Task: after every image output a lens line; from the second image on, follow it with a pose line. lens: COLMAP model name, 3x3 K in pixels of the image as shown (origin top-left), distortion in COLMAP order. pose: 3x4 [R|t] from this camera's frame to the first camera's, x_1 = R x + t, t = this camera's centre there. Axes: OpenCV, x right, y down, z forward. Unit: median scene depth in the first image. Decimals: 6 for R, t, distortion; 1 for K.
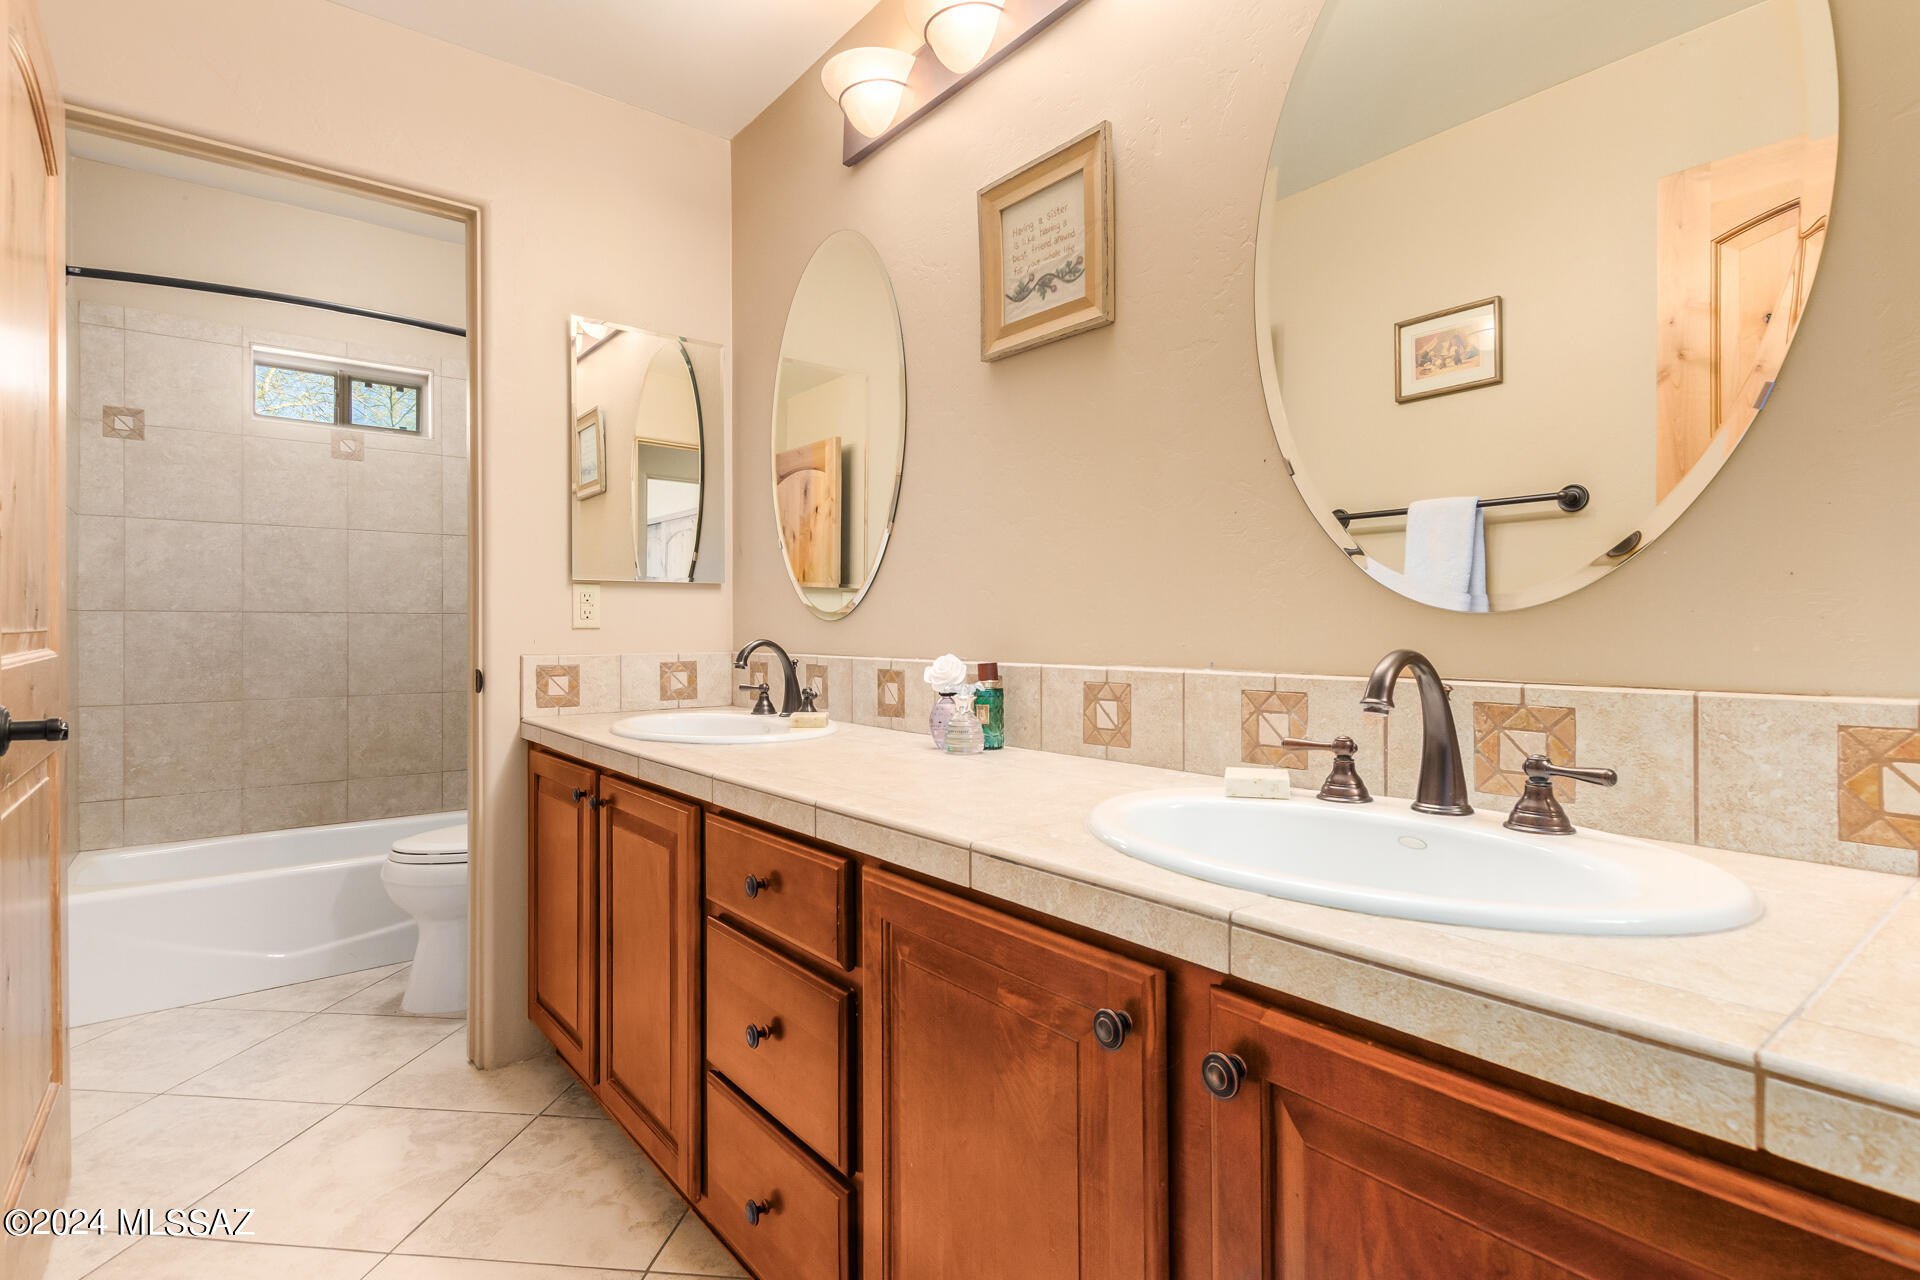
lens RADIAL K [[944.3, 0, 960.0], [0, 944.3, 640.0], [0, 0, 1]] dist [0.000186, -0.000633]
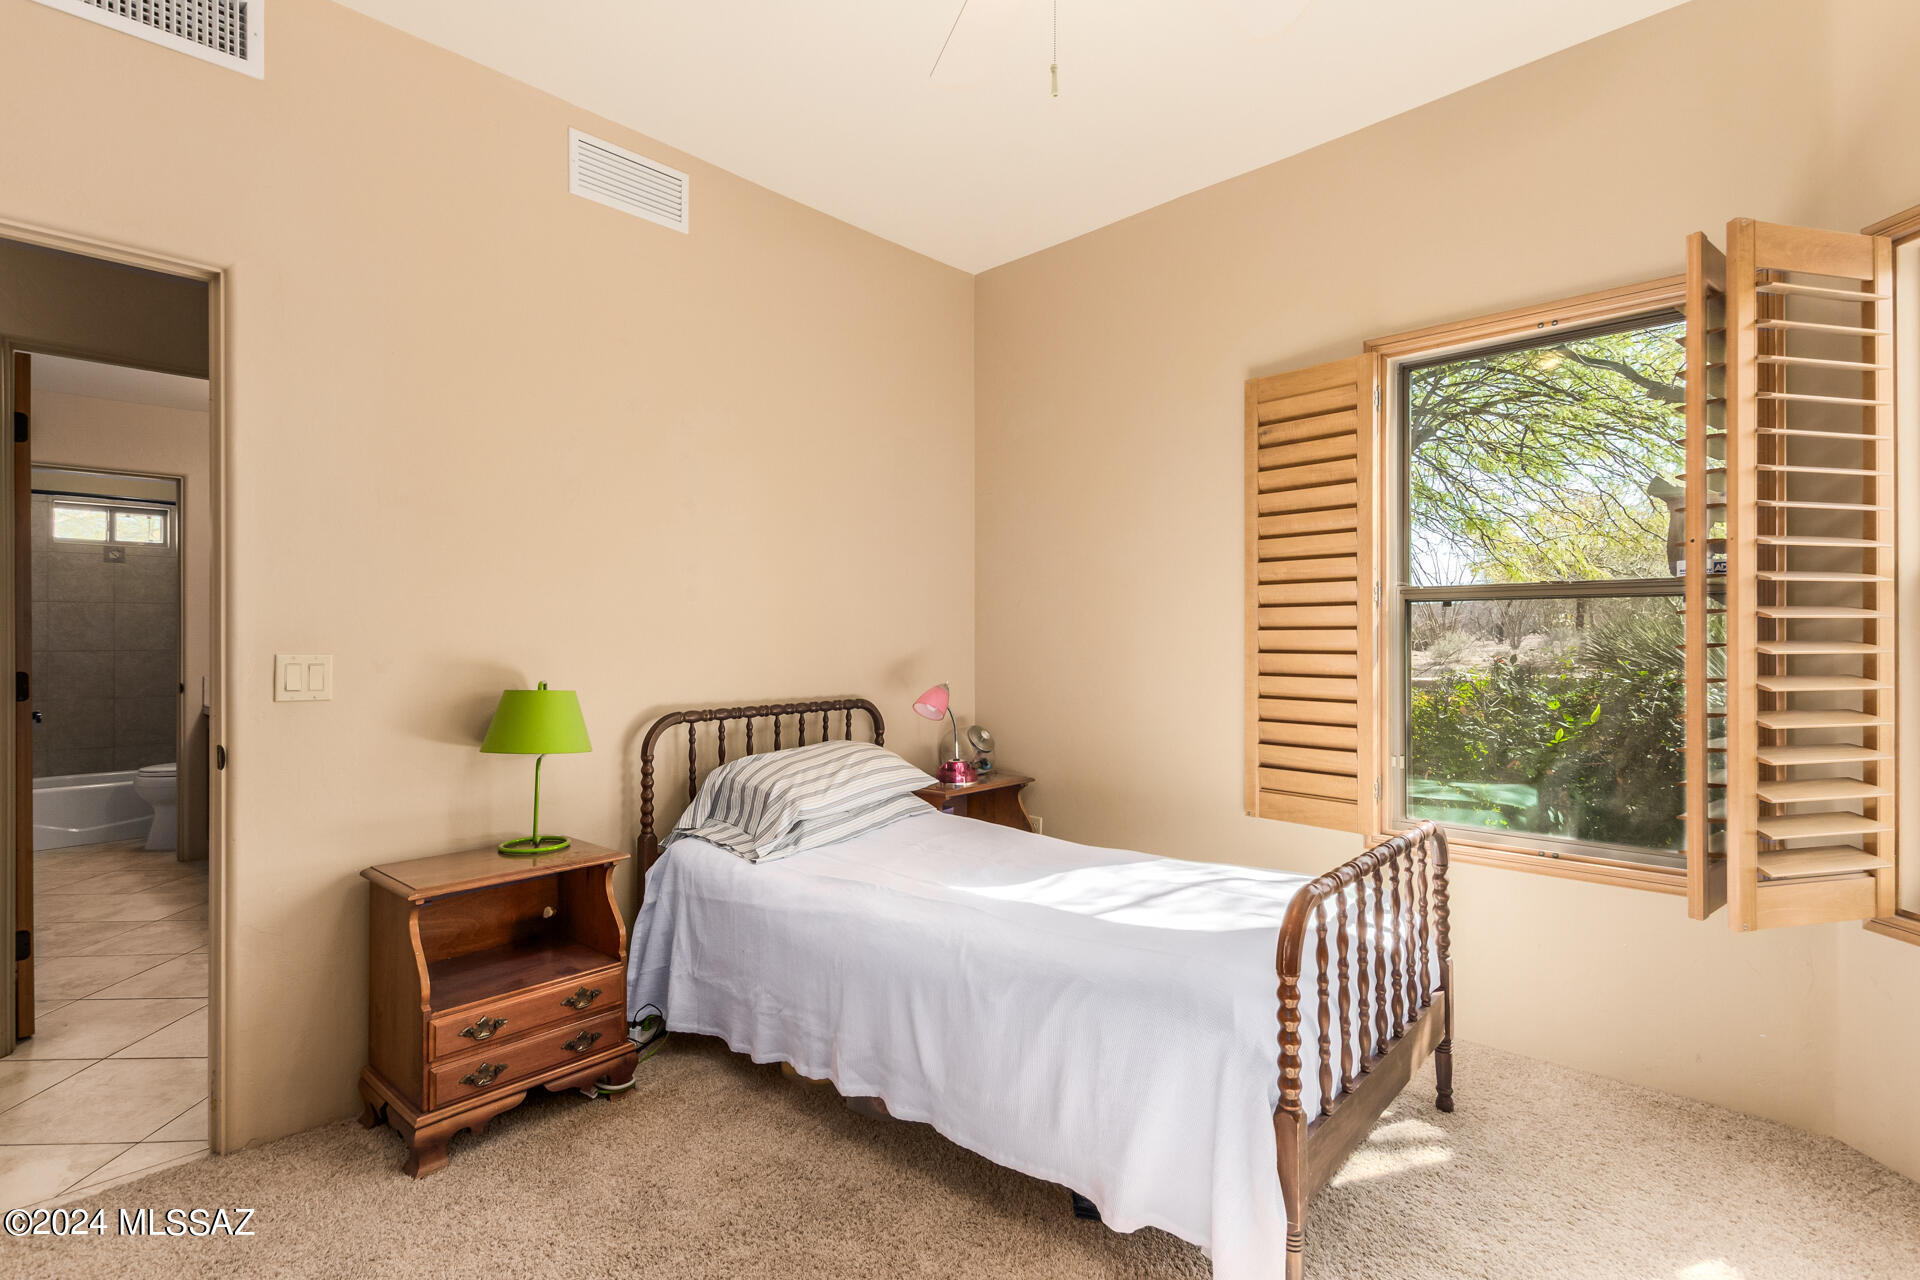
lens RADIAL K [[944.3, 0, 960.0], [0, 944.3, 640.0], [0, 0, 1]] dist [0.000186, -0.000633]
pose [[0.985868, 0.001722, 0.167515, 0.627884], [-0.000135, 0.999955, -0.009488, -0.034205], [-0.167524, 0.009331, 0.985824, -1.025464]]
